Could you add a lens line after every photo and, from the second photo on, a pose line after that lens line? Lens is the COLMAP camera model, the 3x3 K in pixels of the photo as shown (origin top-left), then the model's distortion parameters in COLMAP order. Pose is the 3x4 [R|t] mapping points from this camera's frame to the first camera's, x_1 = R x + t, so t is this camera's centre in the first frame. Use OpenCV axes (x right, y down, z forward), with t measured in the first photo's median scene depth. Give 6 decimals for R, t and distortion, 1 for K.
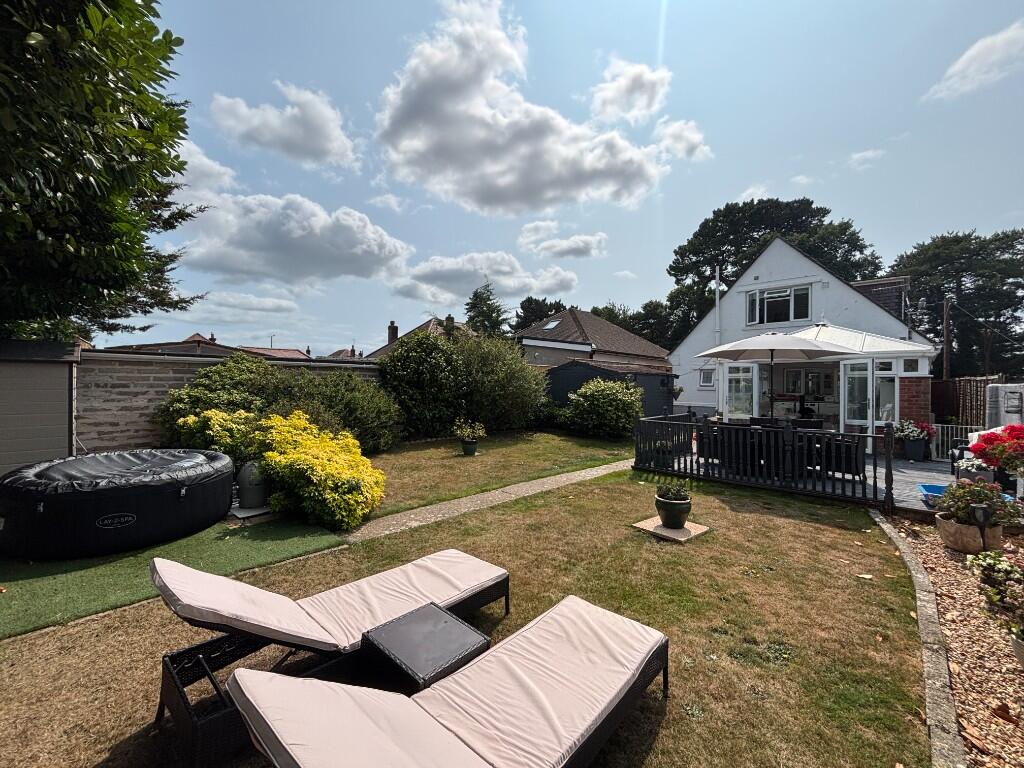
lens RADIAL K [[418.5, 0, 516.9], [0, 418.5, 382.0], [0, 0, 1]] dist [-0.001652, -0.000081]
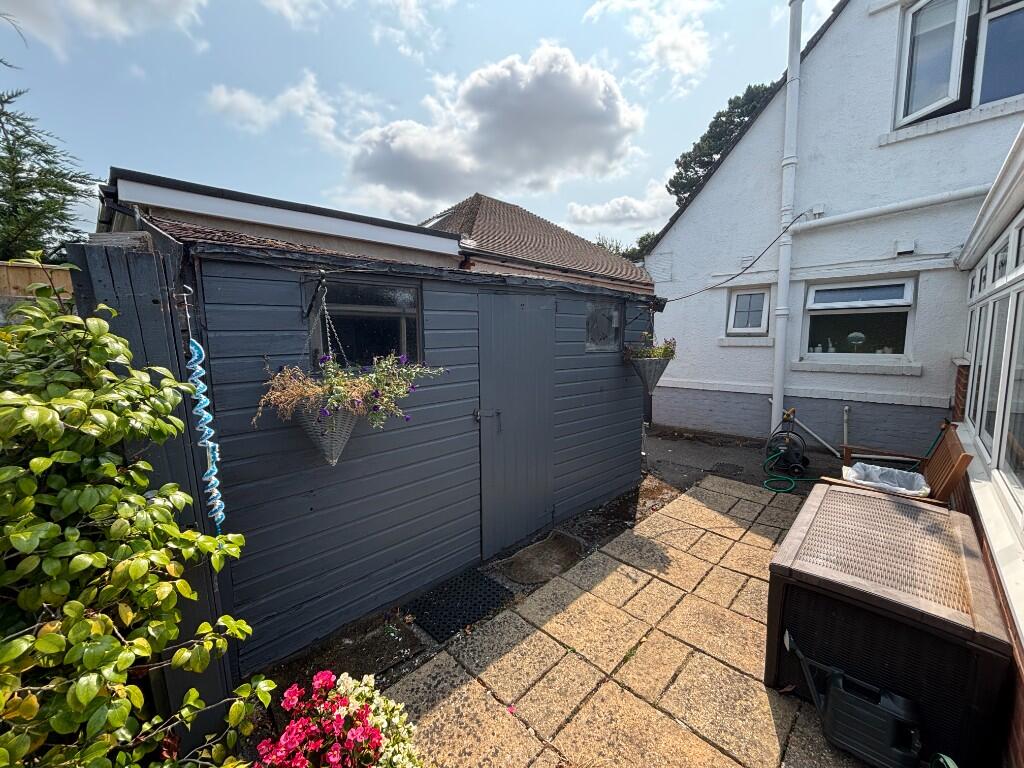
lens RADIAL K [[418.5, 0, 512.9], [0, 418.5, 385.6], [0, 0, 1]] dist [-0.001652, -0.000081]
pose [[0.999798, -0.018989, -0.006610, 0.083719], [0.019670, 0.991879, 0.125653, 0.001526], [0.004170, -0.125757, 0.992052, 0.208436]]
